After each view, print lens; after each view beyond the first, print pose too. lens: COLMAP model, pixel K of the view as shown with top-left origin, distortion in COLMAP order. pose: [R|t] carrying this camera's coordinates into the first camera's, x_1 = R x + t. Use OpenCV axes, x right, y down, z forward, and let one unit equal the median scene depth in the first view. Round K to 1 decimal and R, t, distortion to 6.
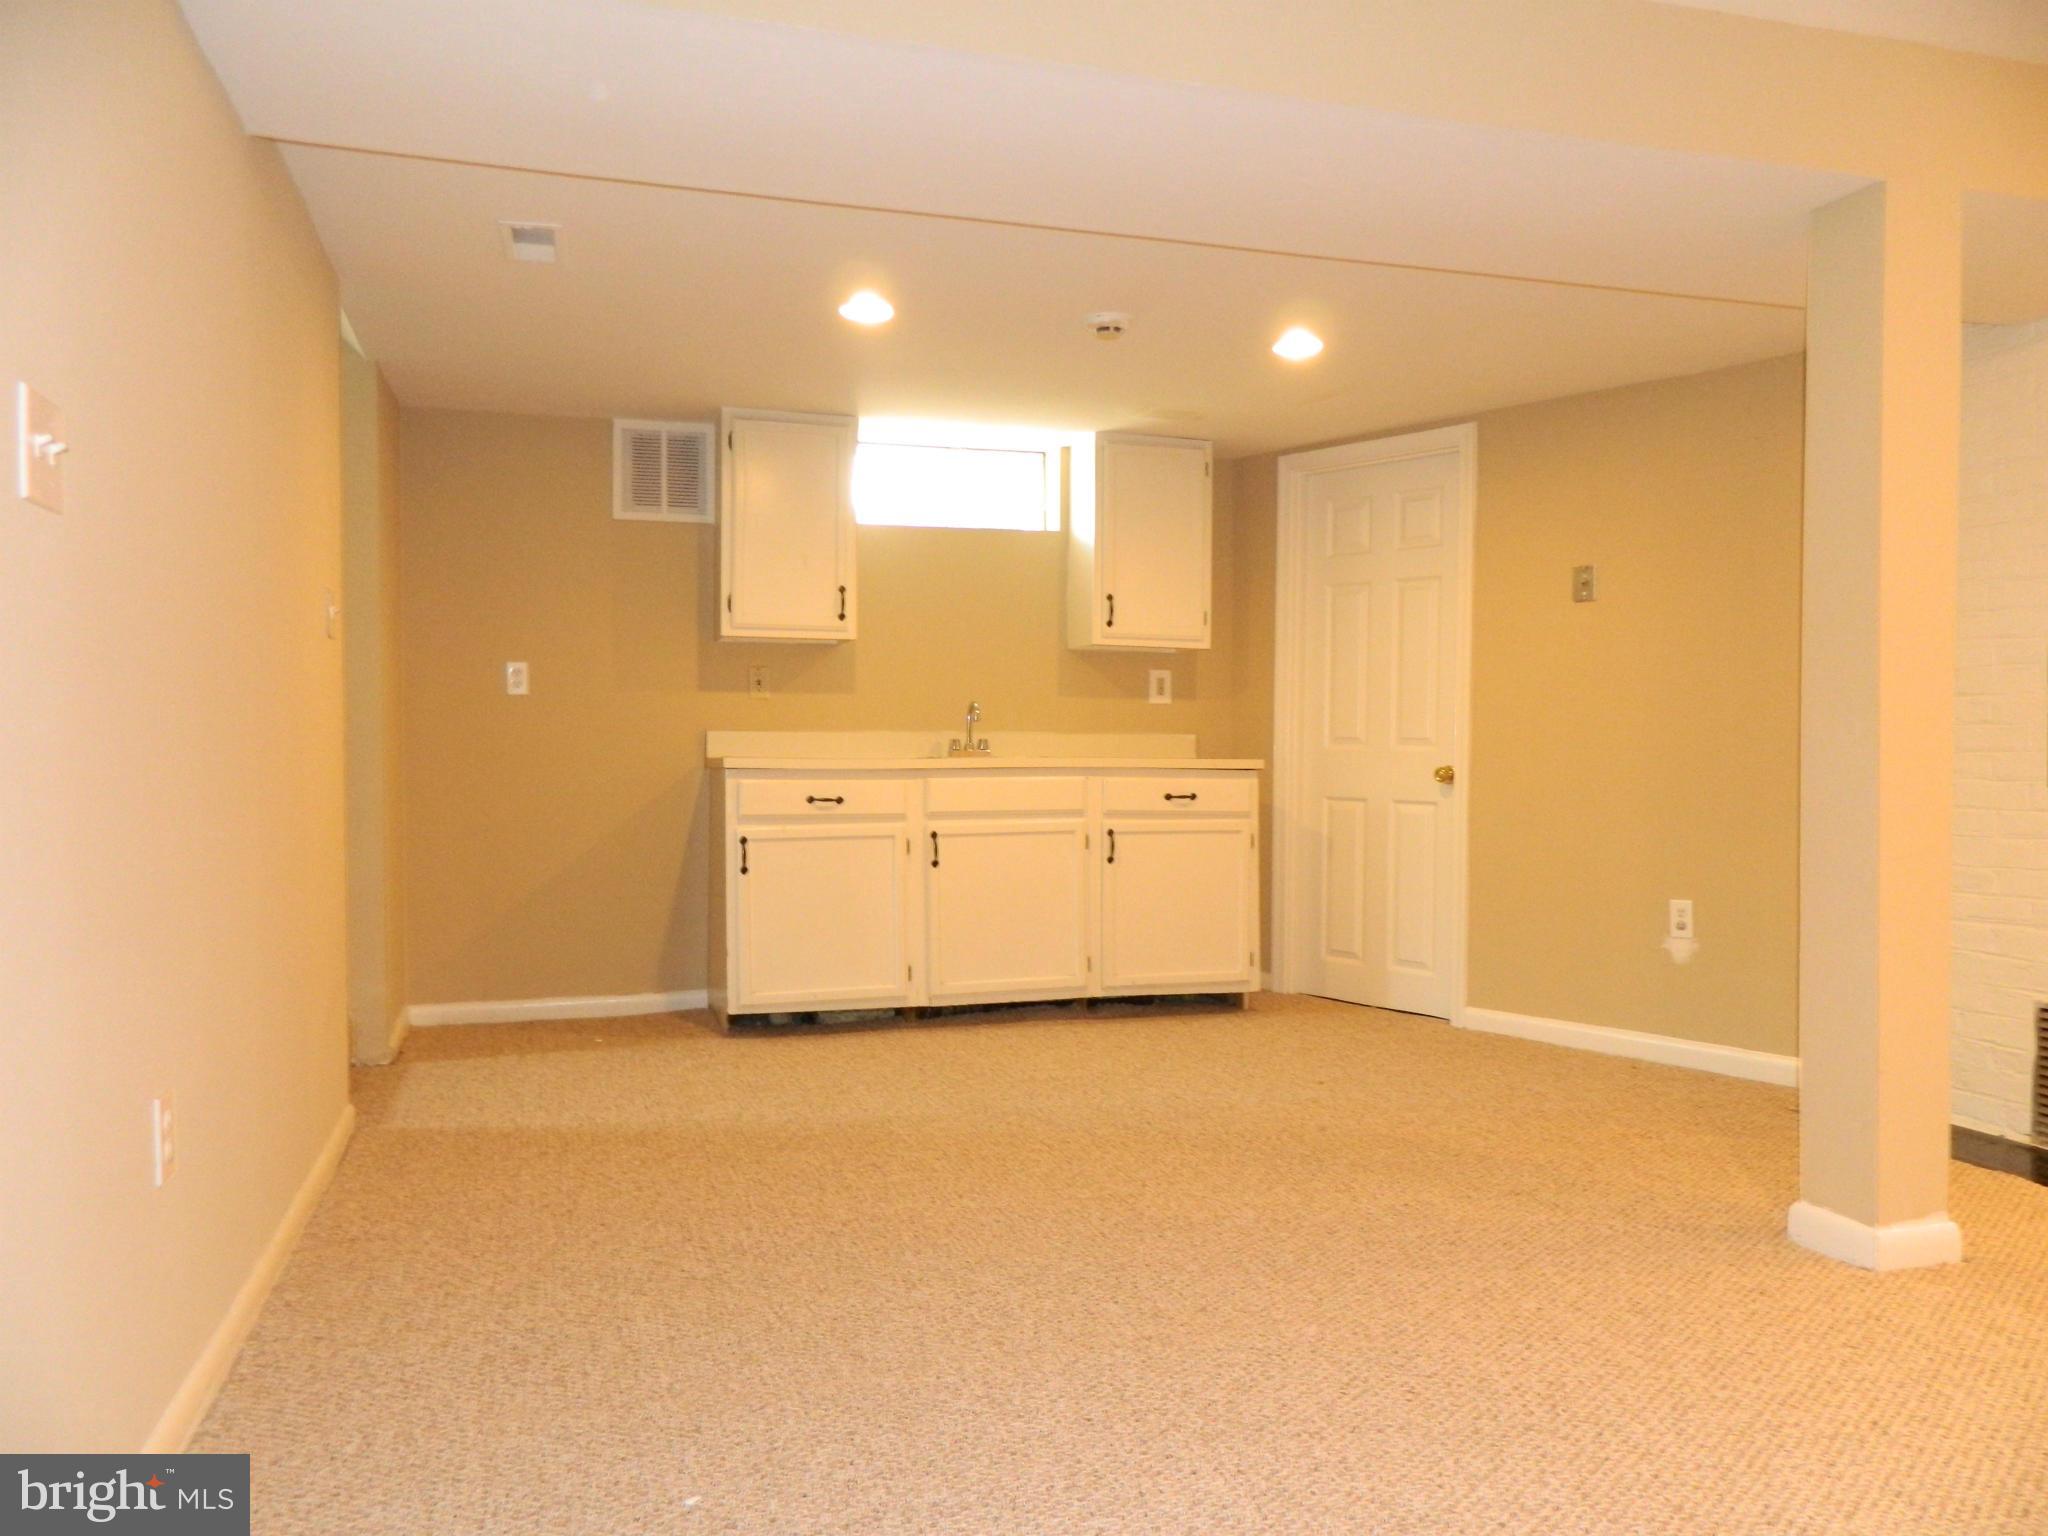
lens RADIAL K [[1525.0, 0, 1024.0], [0, 1525.0, 768.0], [0, 0, 1]] dist [-0.020257, -0.002188]
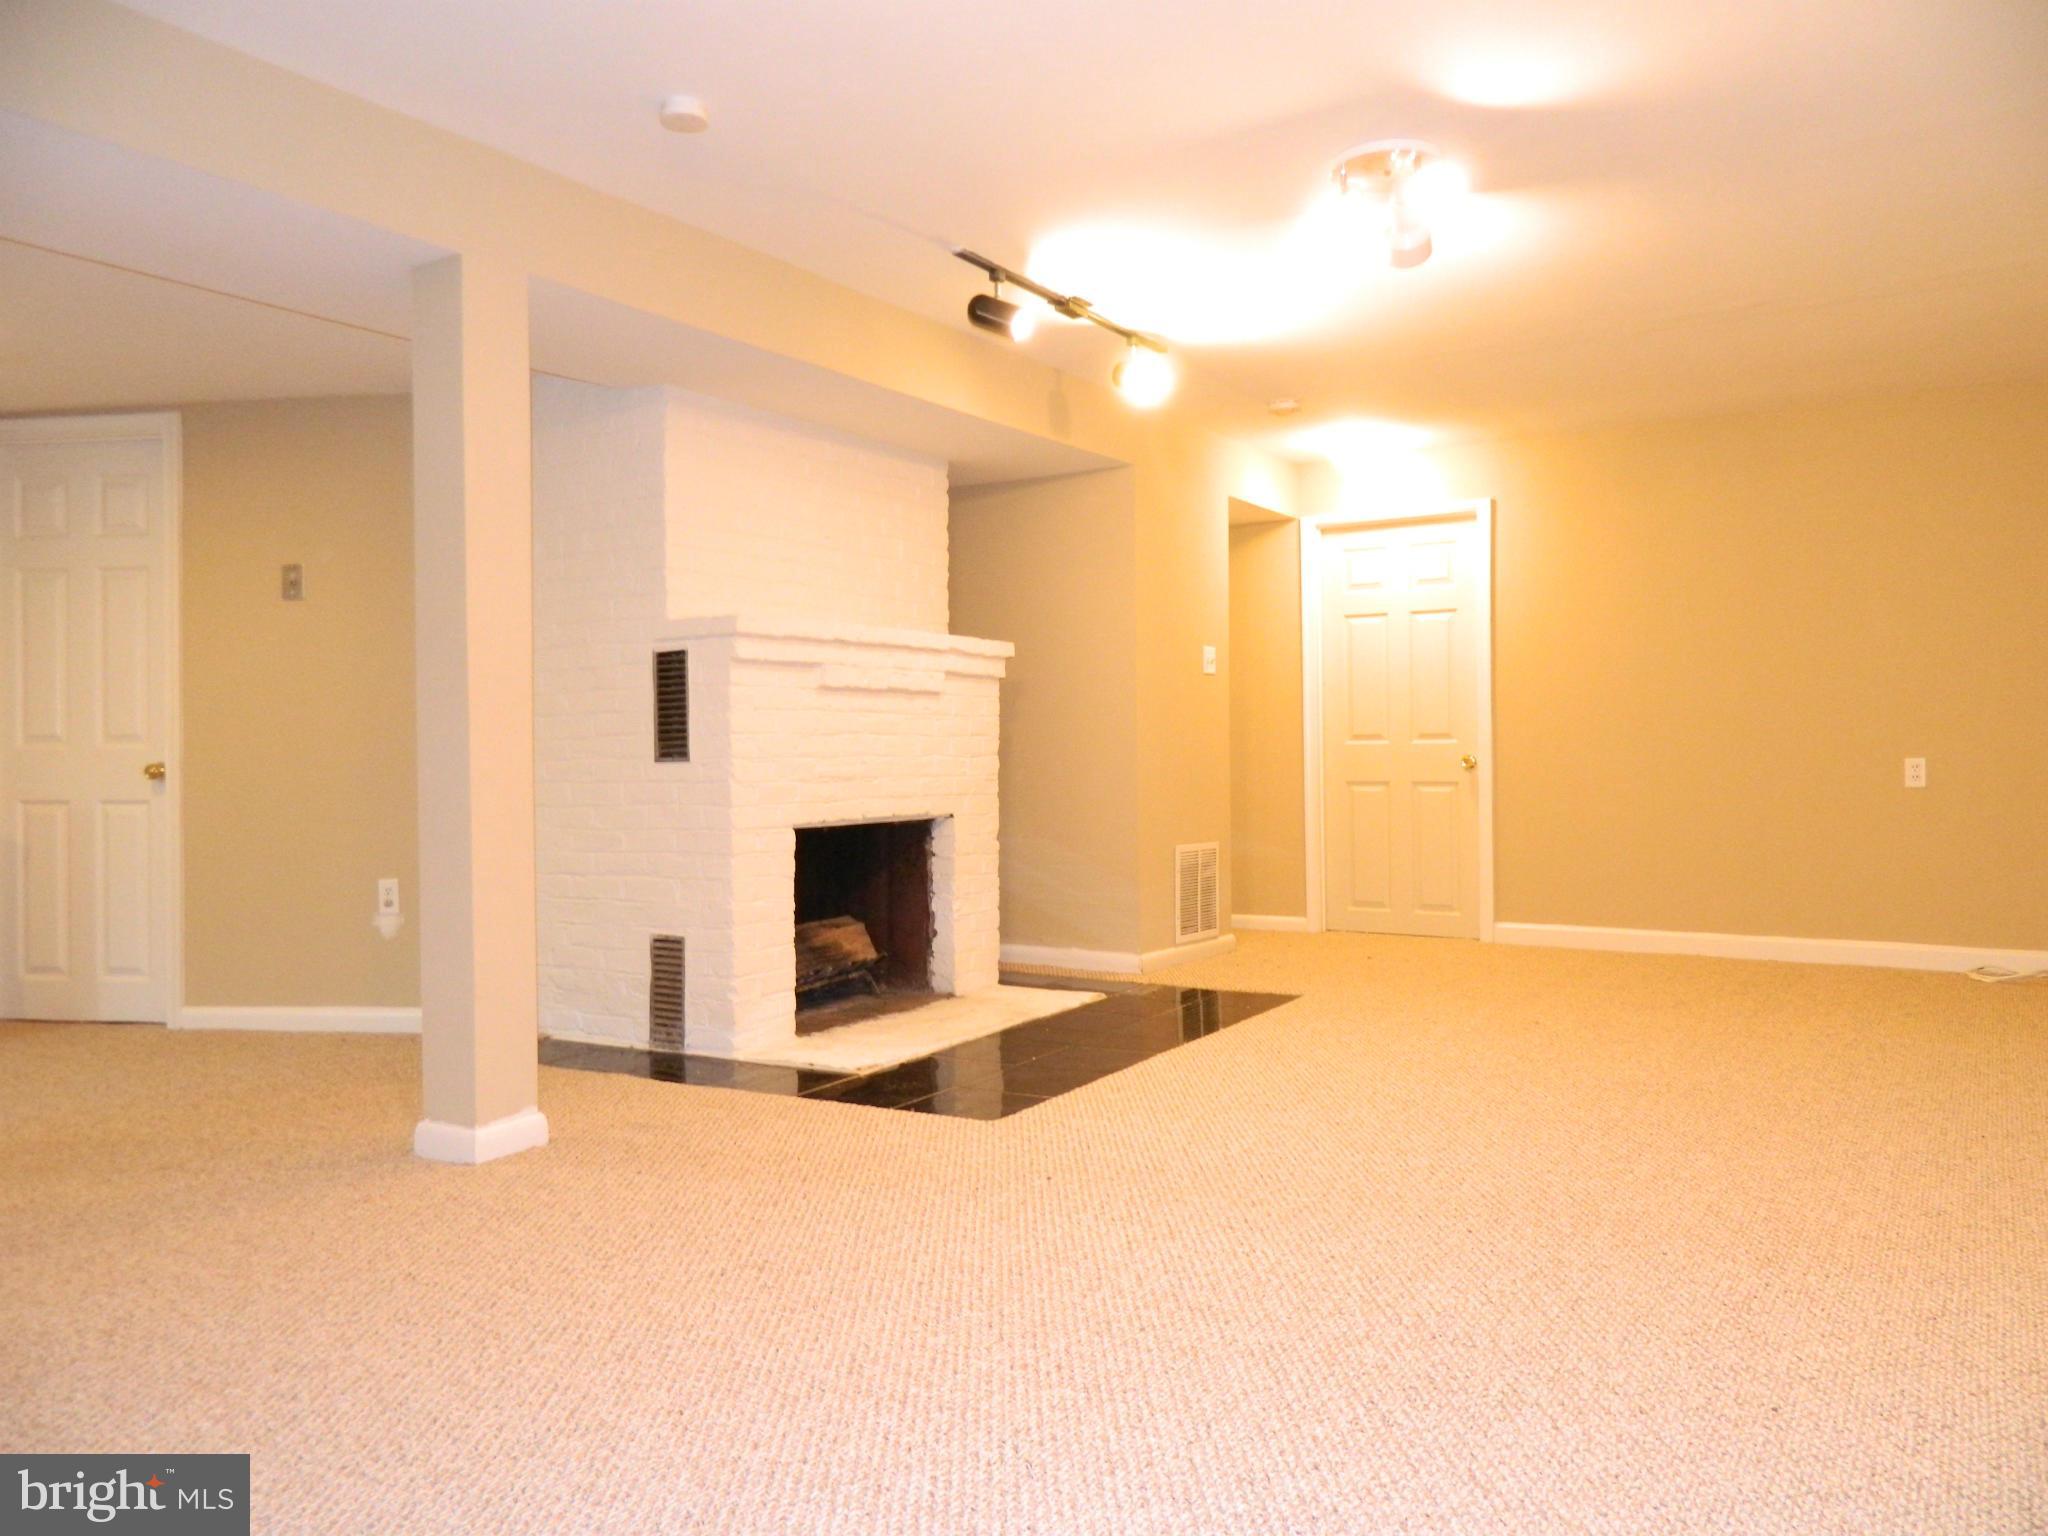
lens RADIAL K [[1506.5, 0, 1026.7], [0, 1506.5, 754.4], [0, 0, 1]] dist [0.004471, 0.002780]
pose [[0.740857, -0.021279, 0.671326, 0.065470], [0.028803, 0.999585, -0.000102, 0.014633], [-0.671045, 0.019411, 0.741162, -0.132386]]
